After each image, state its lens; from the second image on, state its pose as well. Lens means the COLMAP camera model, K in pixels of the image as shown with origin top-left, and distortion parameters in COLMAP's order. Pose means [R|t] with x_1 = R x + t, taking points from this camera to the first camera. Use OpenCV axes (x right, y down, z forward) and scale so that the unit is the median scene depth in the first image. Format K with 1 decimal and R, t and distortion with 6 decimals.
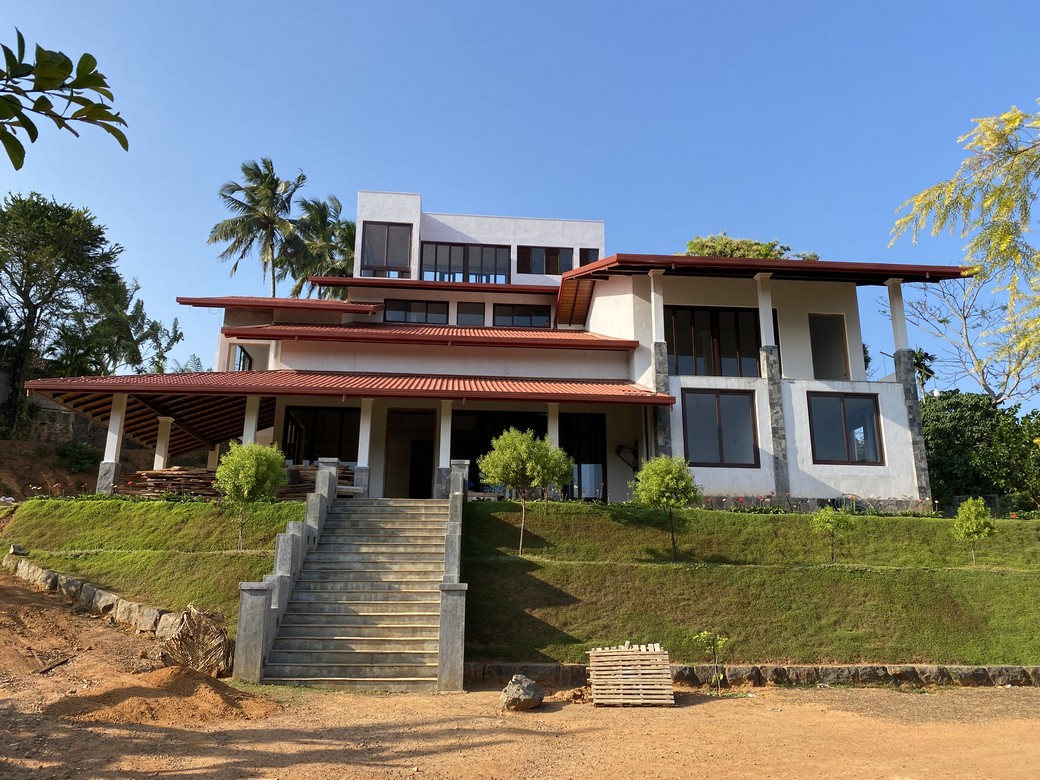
lens RADIAL K [[801.8, 0, 520.0], [0, 801.8, 390.0], [0, 0, 1]] dist [0.060603, -0.073699]
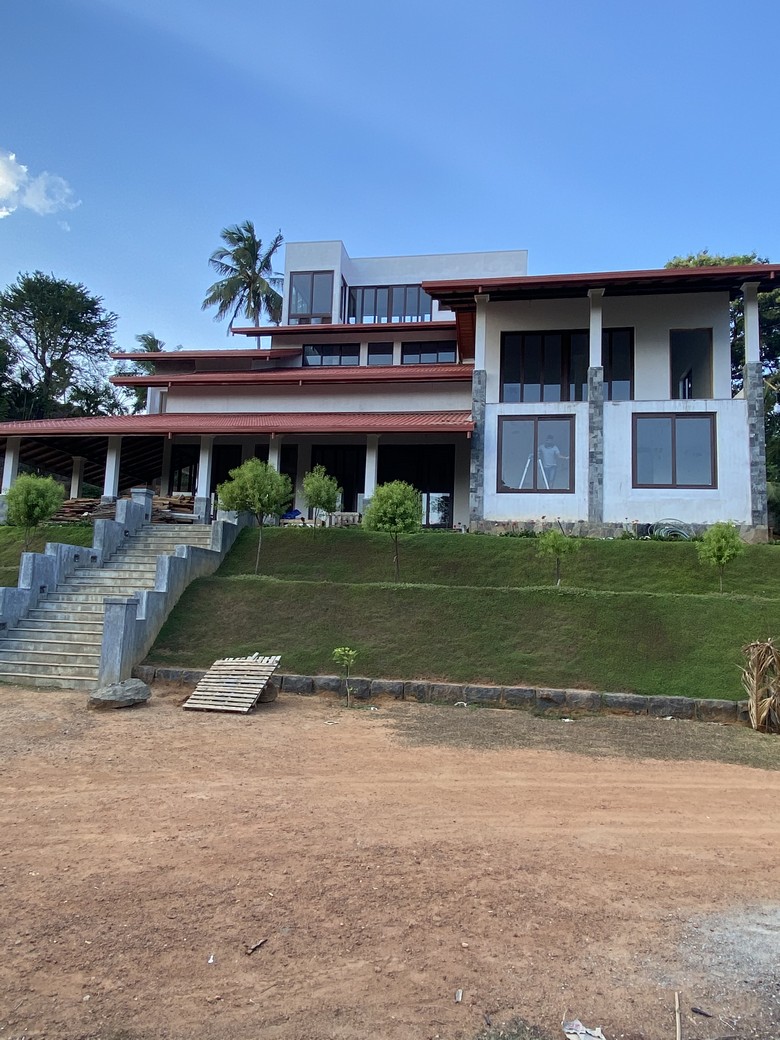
lens RADIAL K [[724.7, 0, 390.0], [0, 724.7, 520.0], [0, 0, 1]] dist [0.048456, -0.000305]
pose [[0.965801, -0.003281, -0.259263, 0.291189], [0.035395, 0.992228, 0.119295, 0.013562], [0.256856, -0.124392, 0.958411, 0.074117]]
